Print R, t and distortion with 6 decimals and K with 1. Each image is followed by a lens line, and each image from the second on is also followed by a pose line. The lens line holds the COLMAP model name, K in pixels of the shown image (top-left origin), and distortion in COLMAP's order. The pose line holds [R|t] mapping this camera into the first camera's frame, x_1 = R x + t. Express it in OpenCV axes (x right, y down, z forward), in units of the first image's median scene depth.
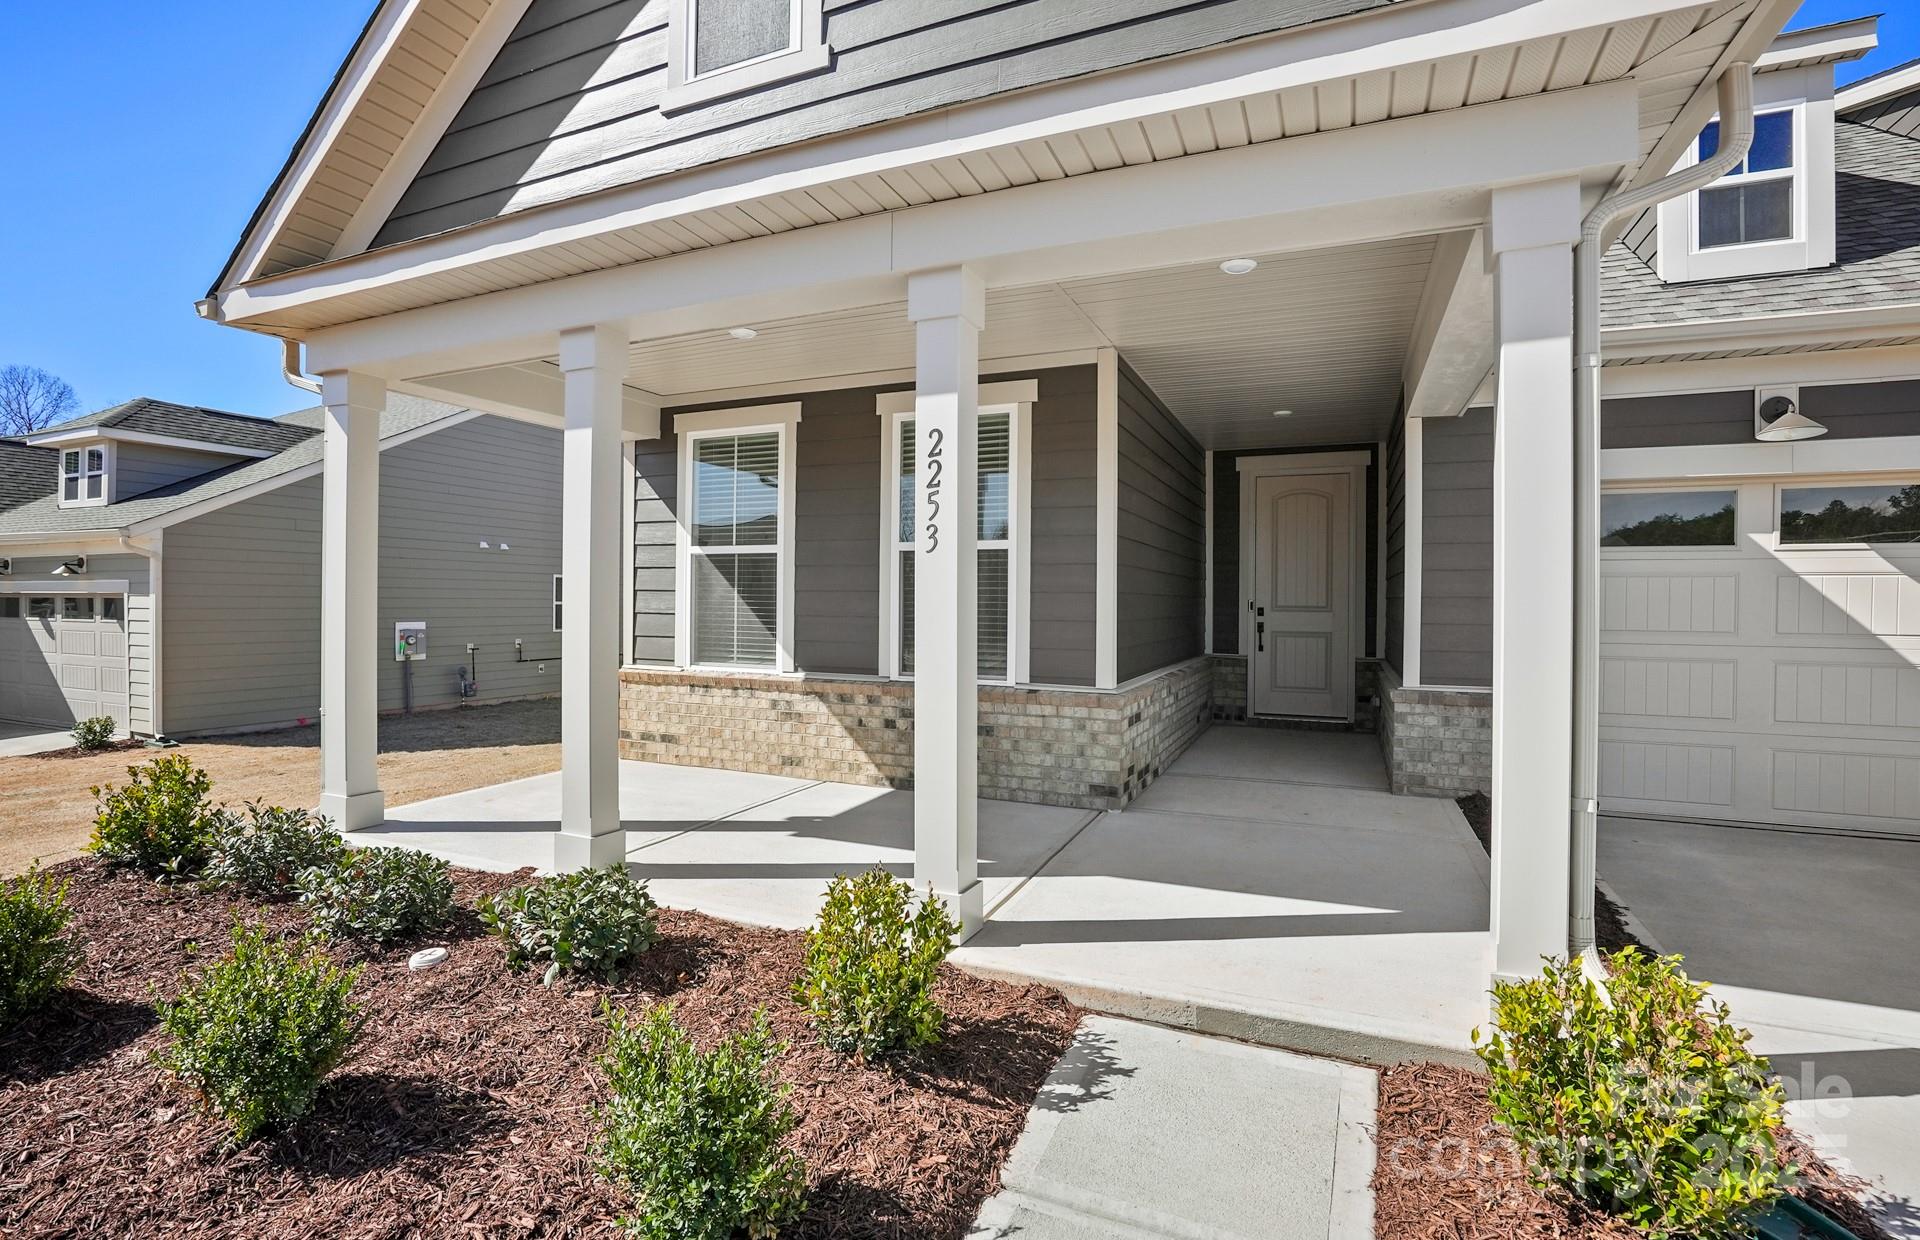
lens RADIAL K [[898.5, 0, 954.2], [0, 898.5, 609.6], [0, 0, 1]] dist [-0.051666, 0.018572]
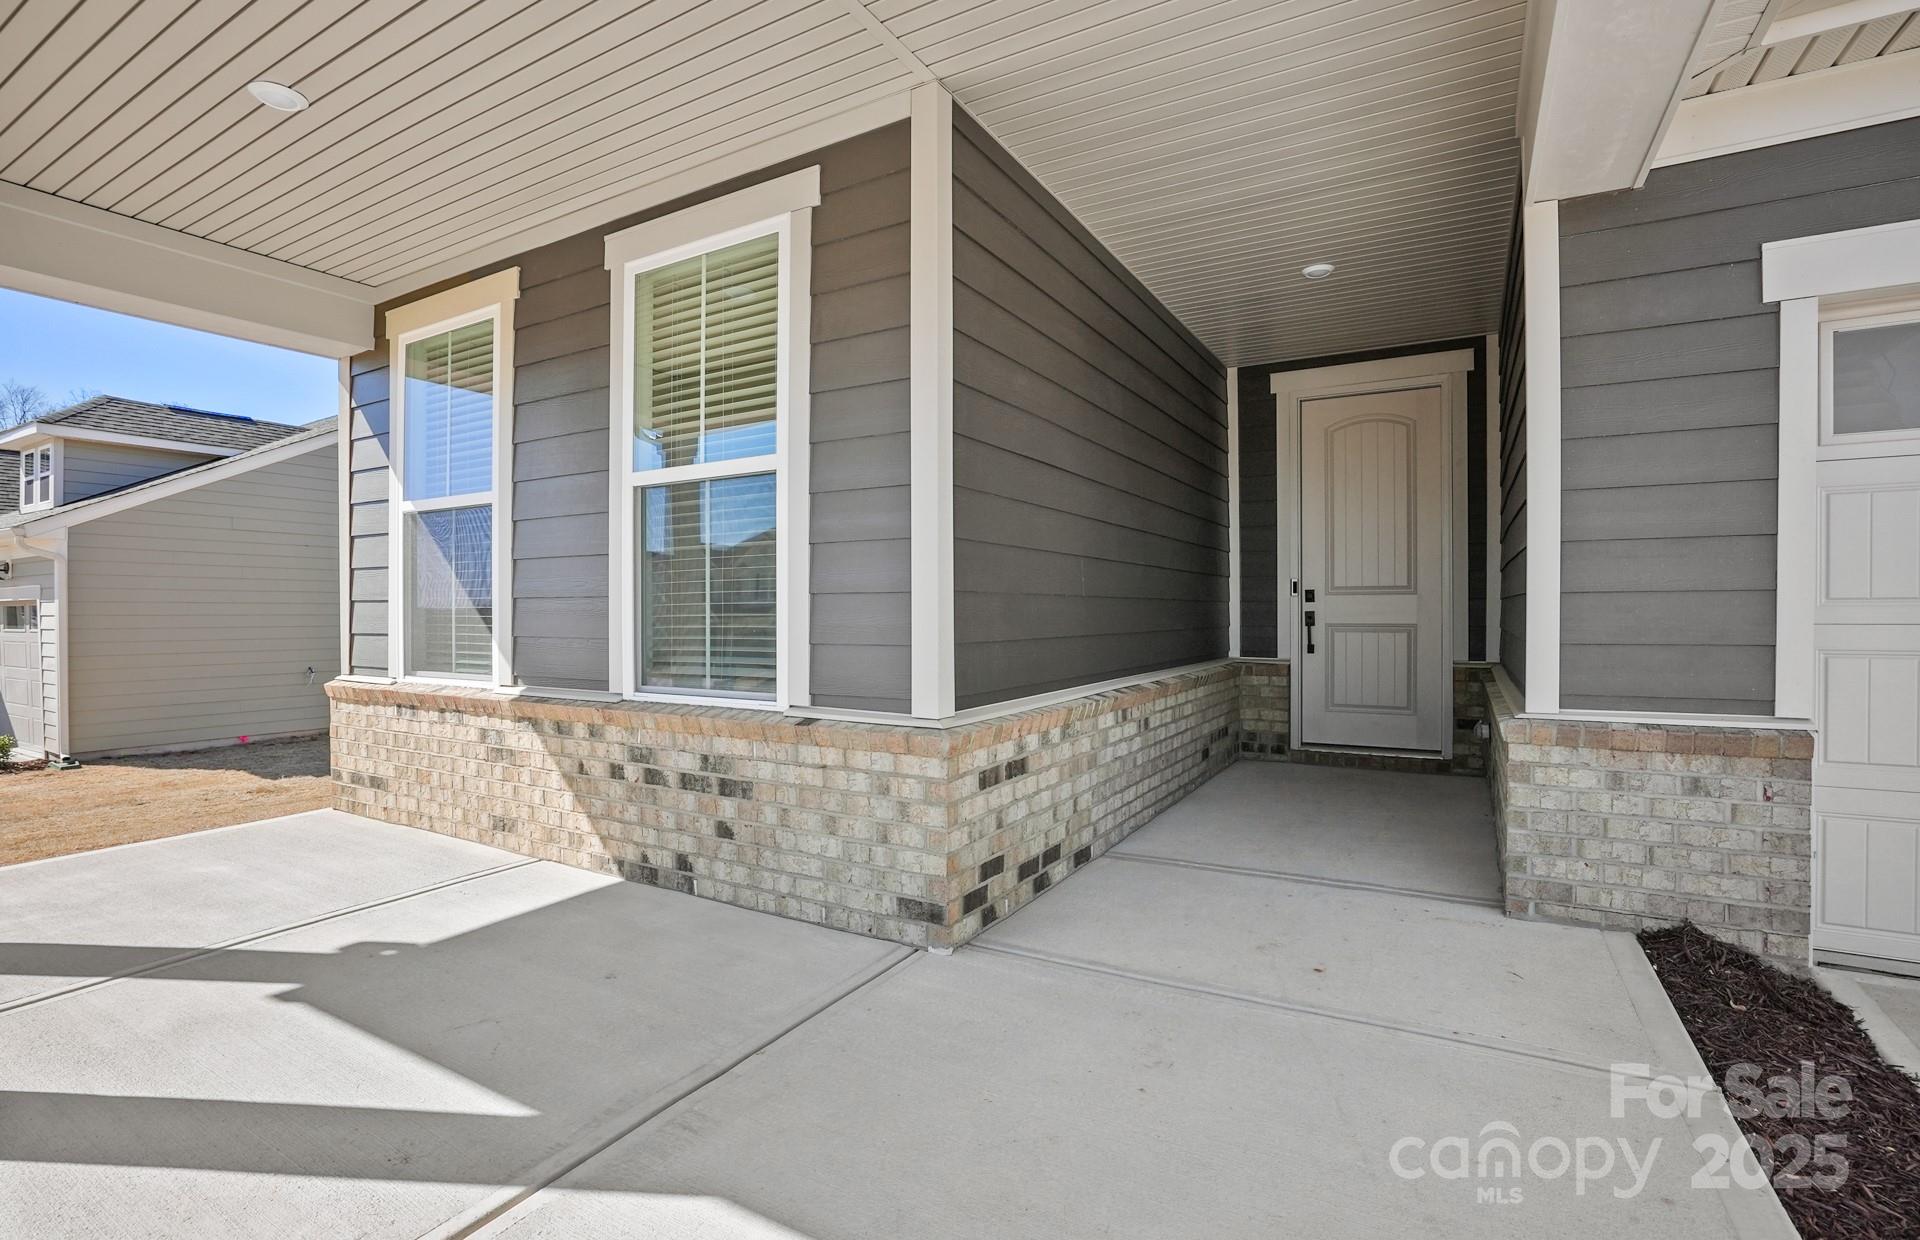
lens RADIAL K [[898.5, 0, 945.8], [0, 898.5, 623.1], [0, 0, 1]] dist [-0.051666, 0.018572]
pose [[0.992727, -0.010254, -0.119950, 0.203894], [0.010723, 0.999937, 0.003264, 0.025220], [0.119909, -0.004526, 0.992775, 0.394364]]
